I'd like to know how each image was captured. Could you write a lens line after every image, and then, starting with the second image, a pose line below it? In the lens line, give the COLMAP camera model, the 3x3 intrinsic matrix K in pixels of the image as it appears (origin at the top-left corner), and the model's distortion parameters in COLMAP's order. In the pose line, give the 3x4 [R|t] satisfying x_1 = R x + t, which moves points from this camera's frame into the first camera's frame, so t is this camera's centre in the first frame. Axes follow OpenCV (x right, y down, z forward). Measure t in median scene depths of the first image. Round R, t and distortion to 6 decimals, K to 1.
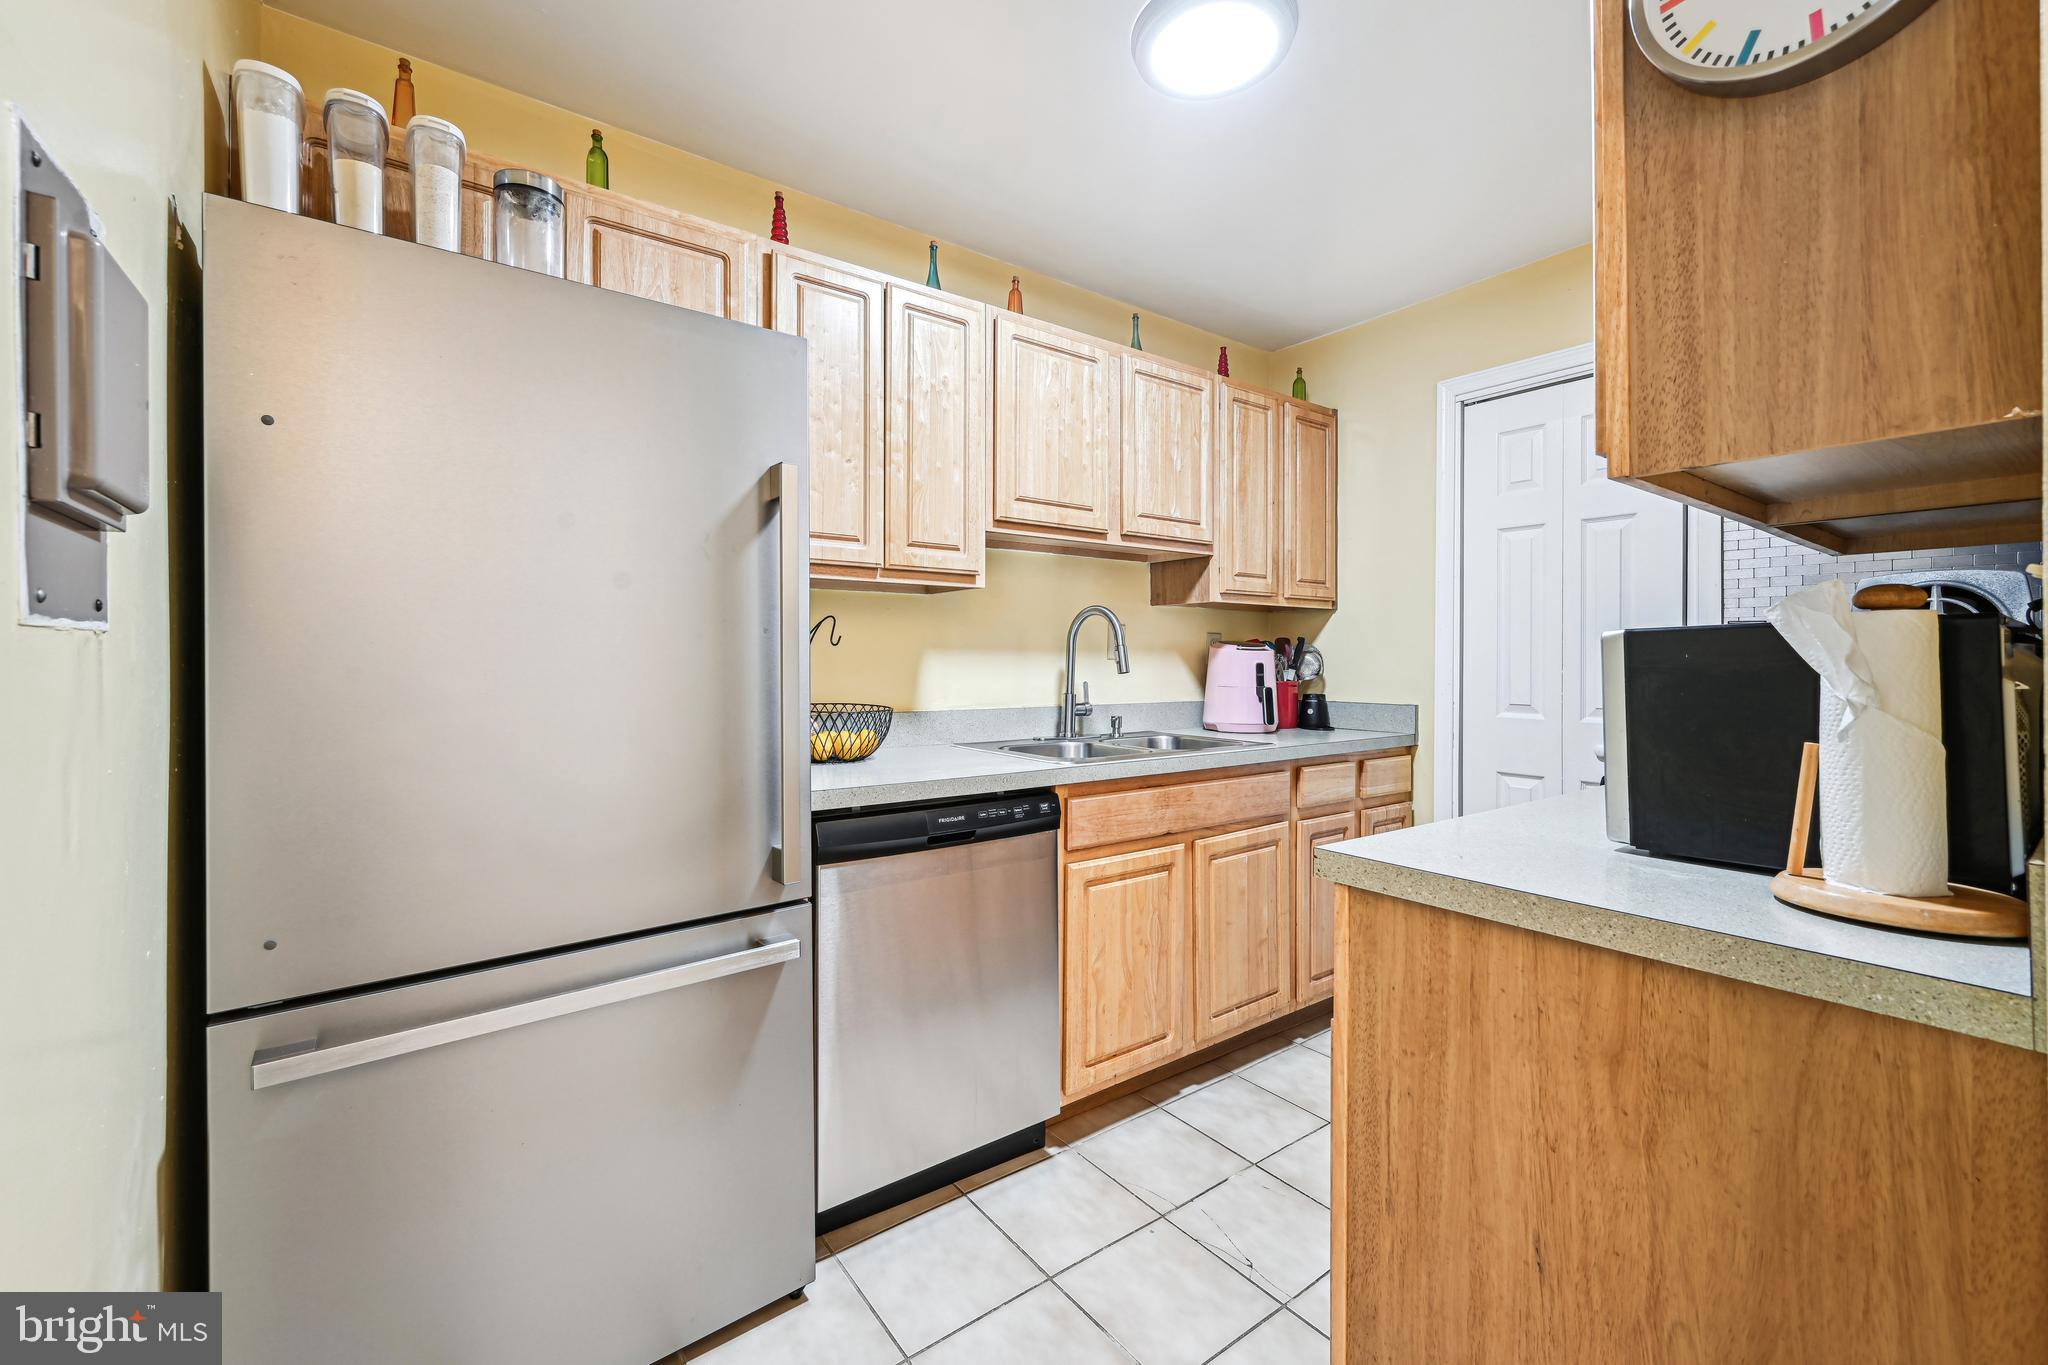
lens RADIAL K [[830.9, 0, 1034.4], [0, 830.9, 669.3], [0, 0, 1]] dist [0.004401, 0.000042]
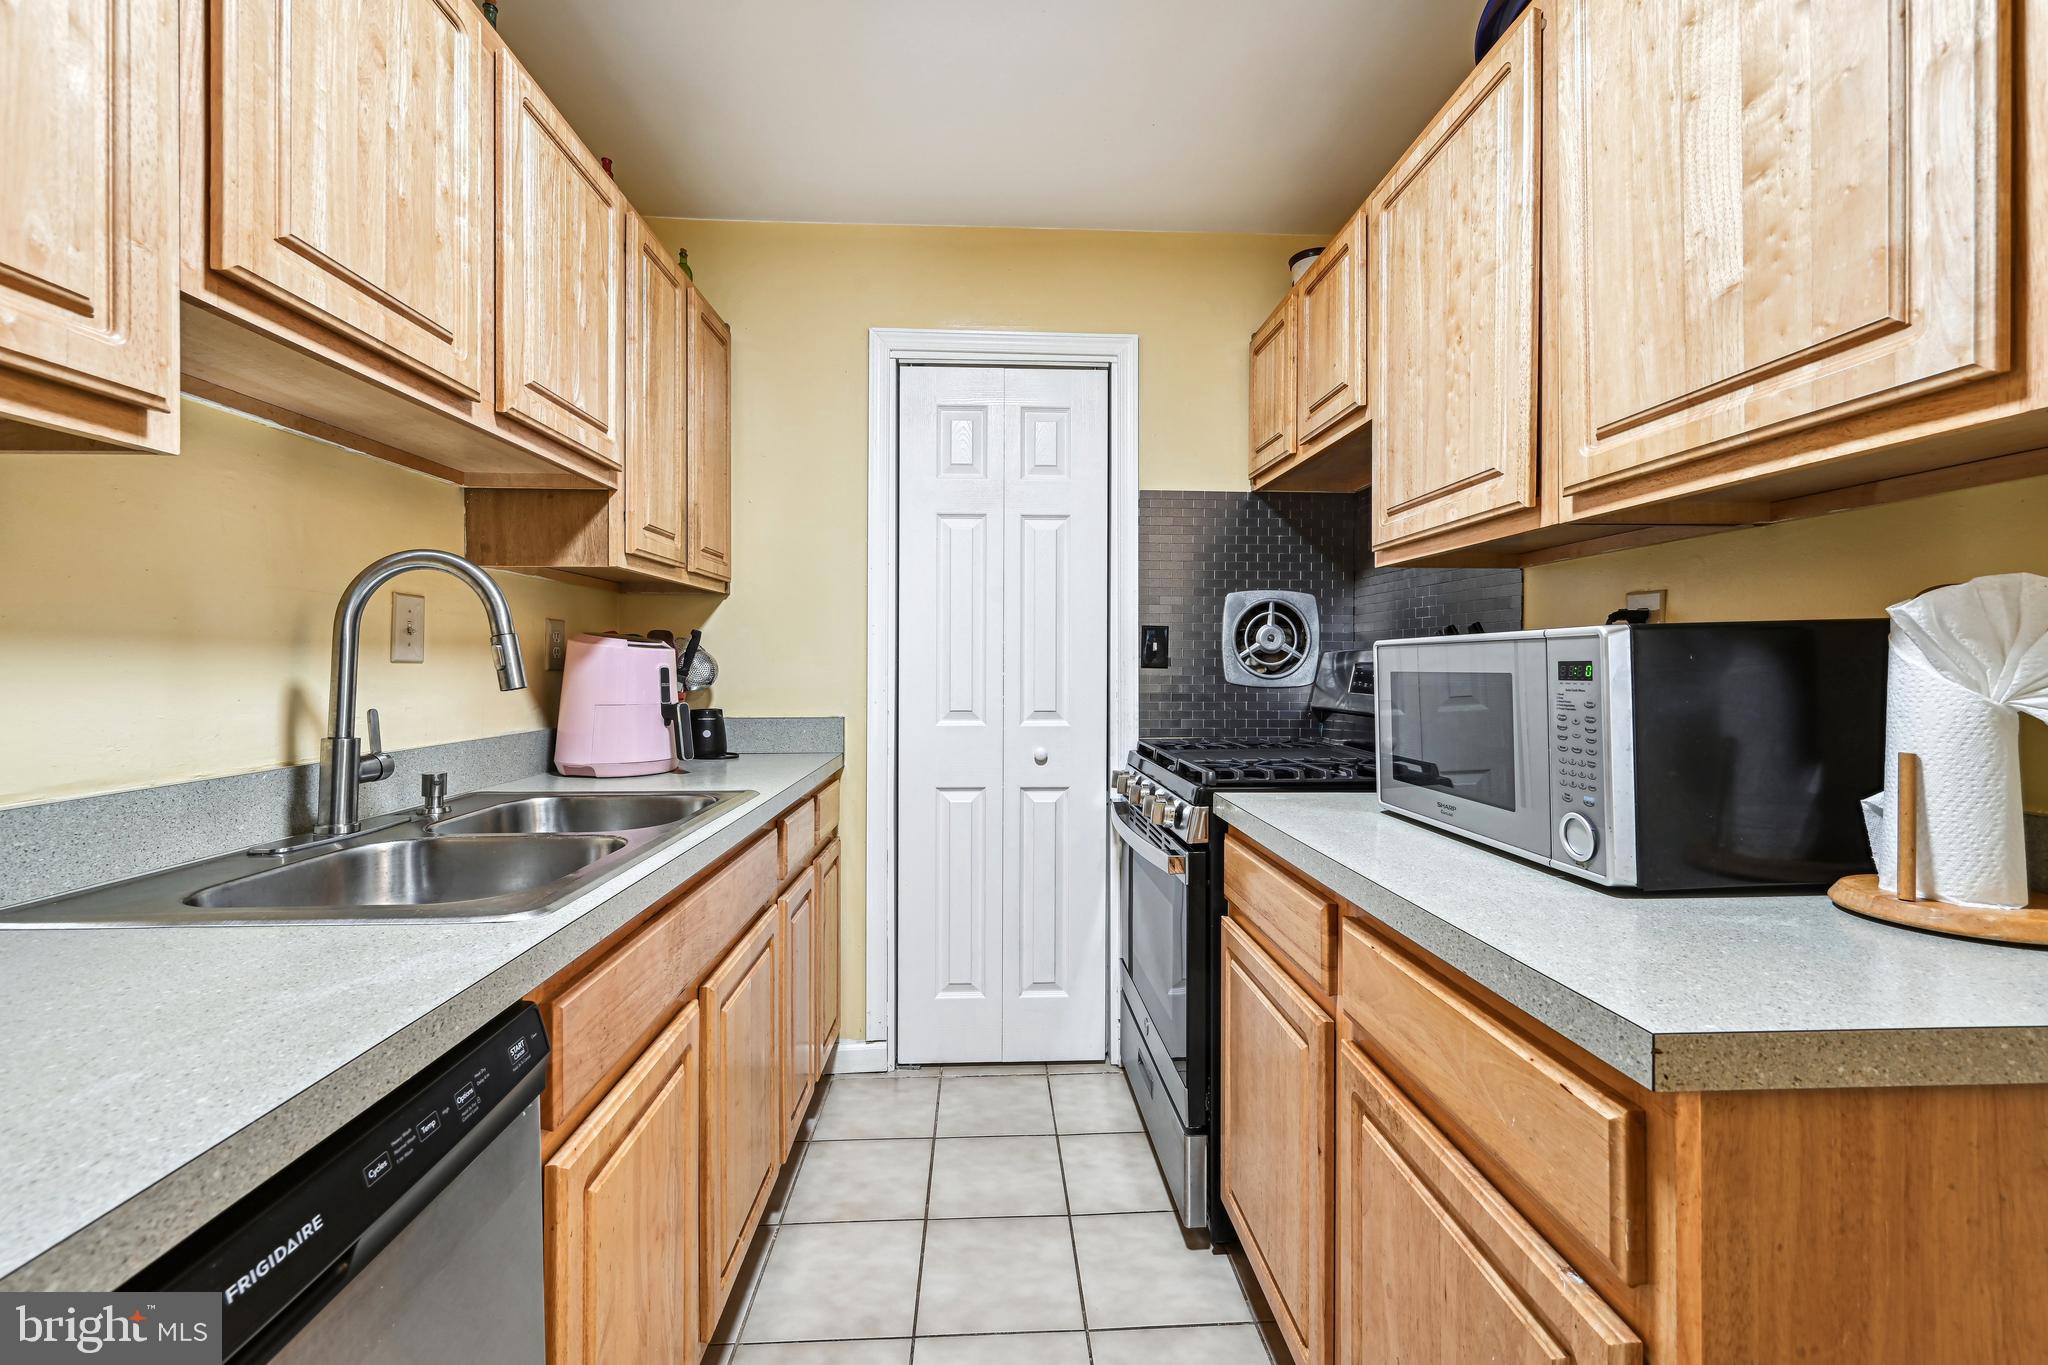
lens RADIAL K [[830.9, 0, 1028.0], [0, 830.9, 664.7], [0, 0, 1]] dist [0.004401, 0.000042]
pose [[0.560149, -0.004593, 0.828379, -0.125301], [0.010193, 0.999947, -0.001348, -0.005768], [-0.828329, 0.009199, 0.560166, 0.433169]]
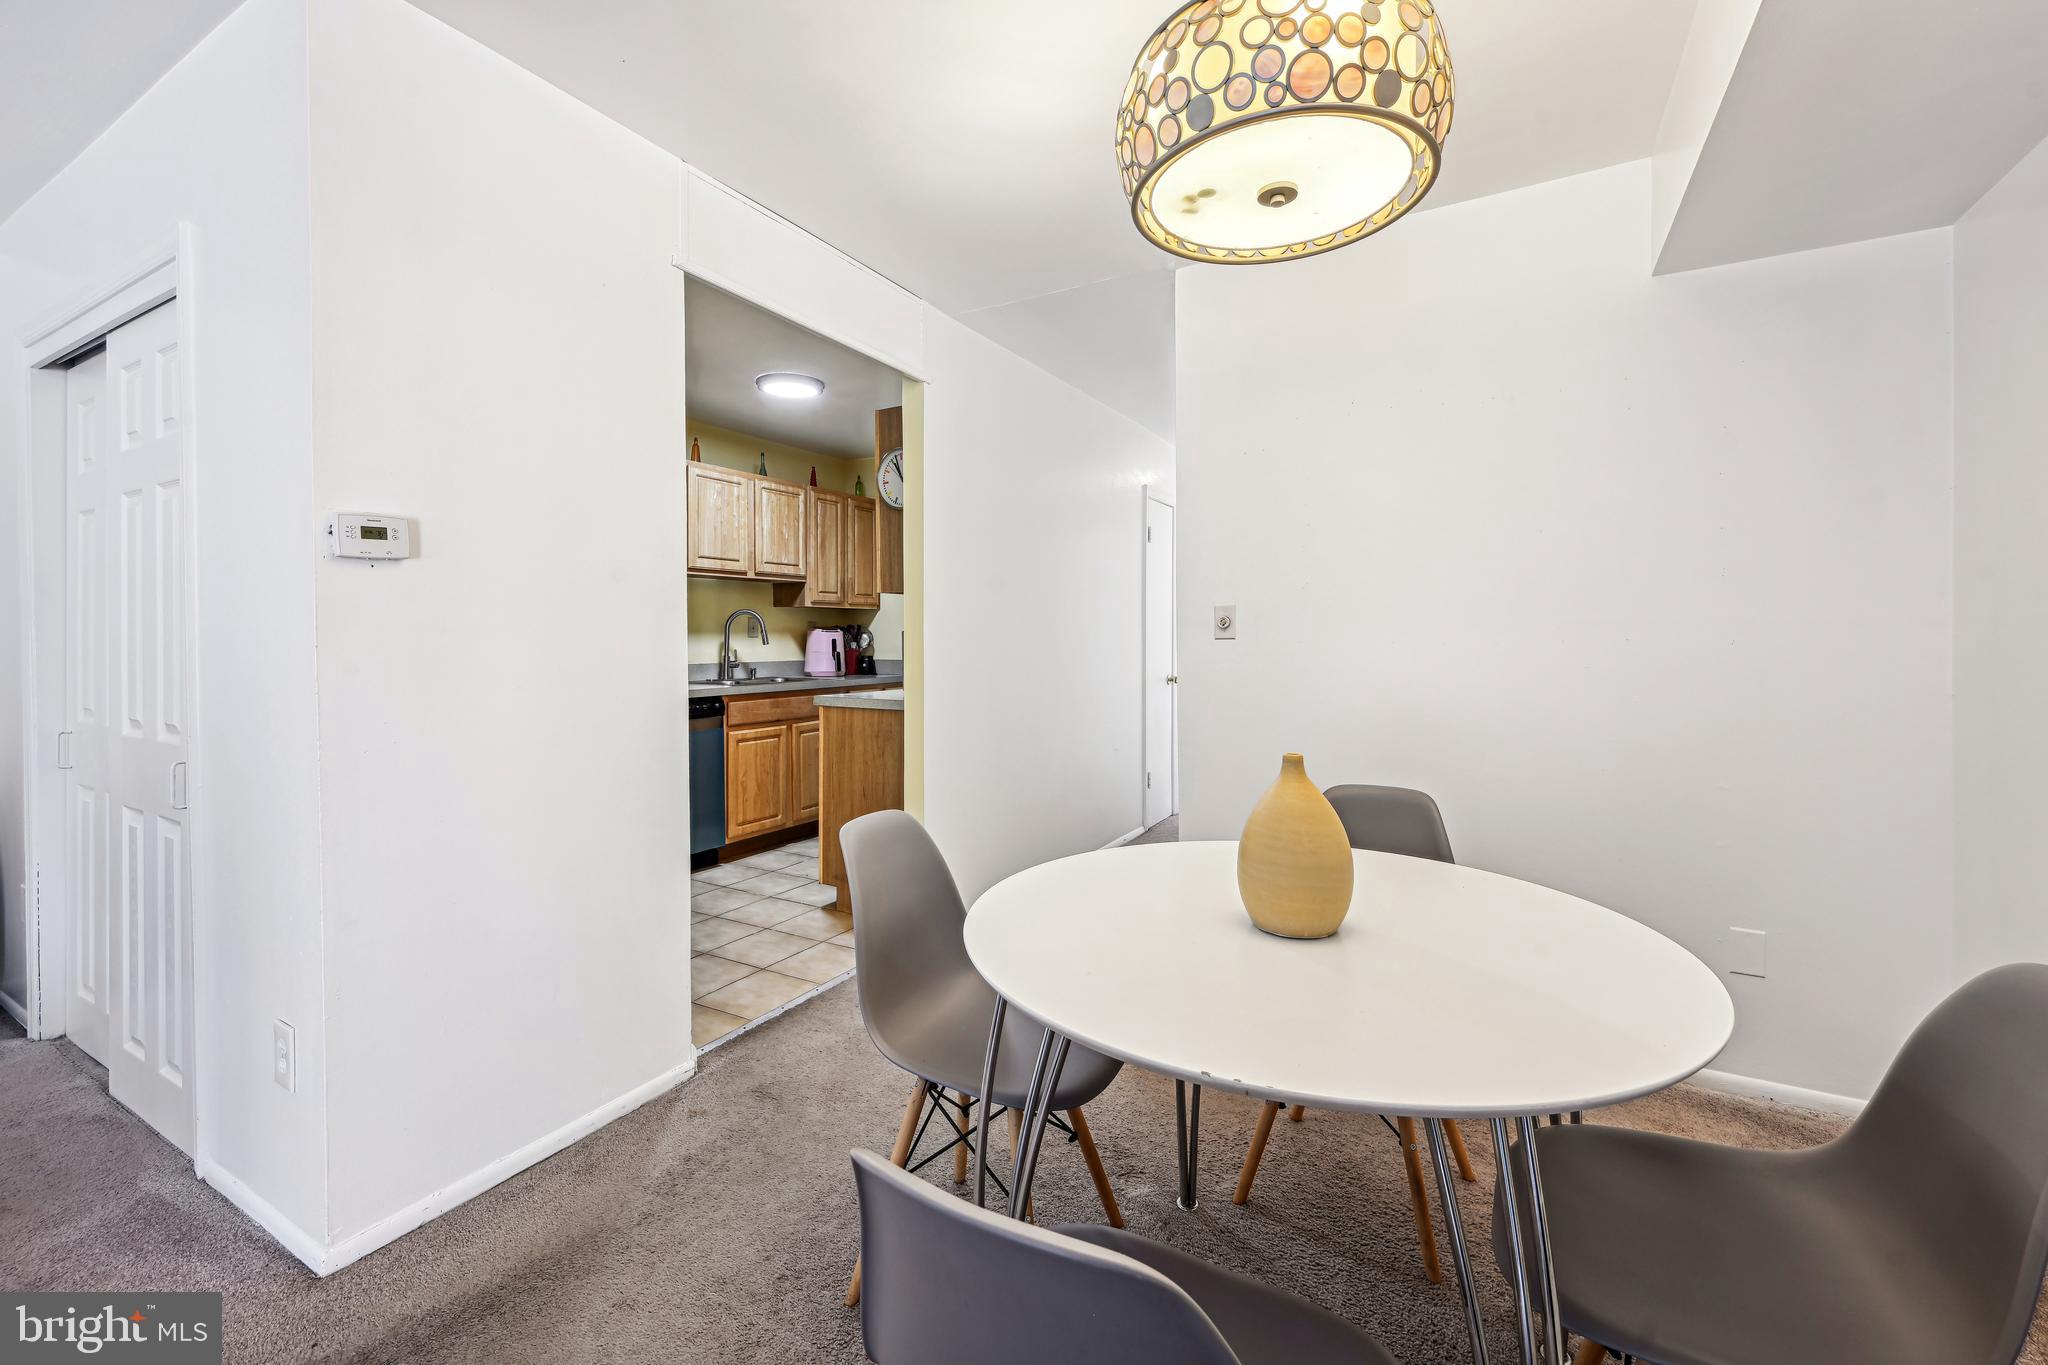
lens RADIAL K [[830.9, 0, 1027.3], [0, 830.9, 638.2], [0, 0, 1]] dist [0.004401, 0.000042]
pose [[0.918253, -0.003683, 0.395977, -0.076203], [0.007251, 0.999945, -0.007516, 0.008943], [-0.395928, 0.009773, 0.918230, -0.976210]]
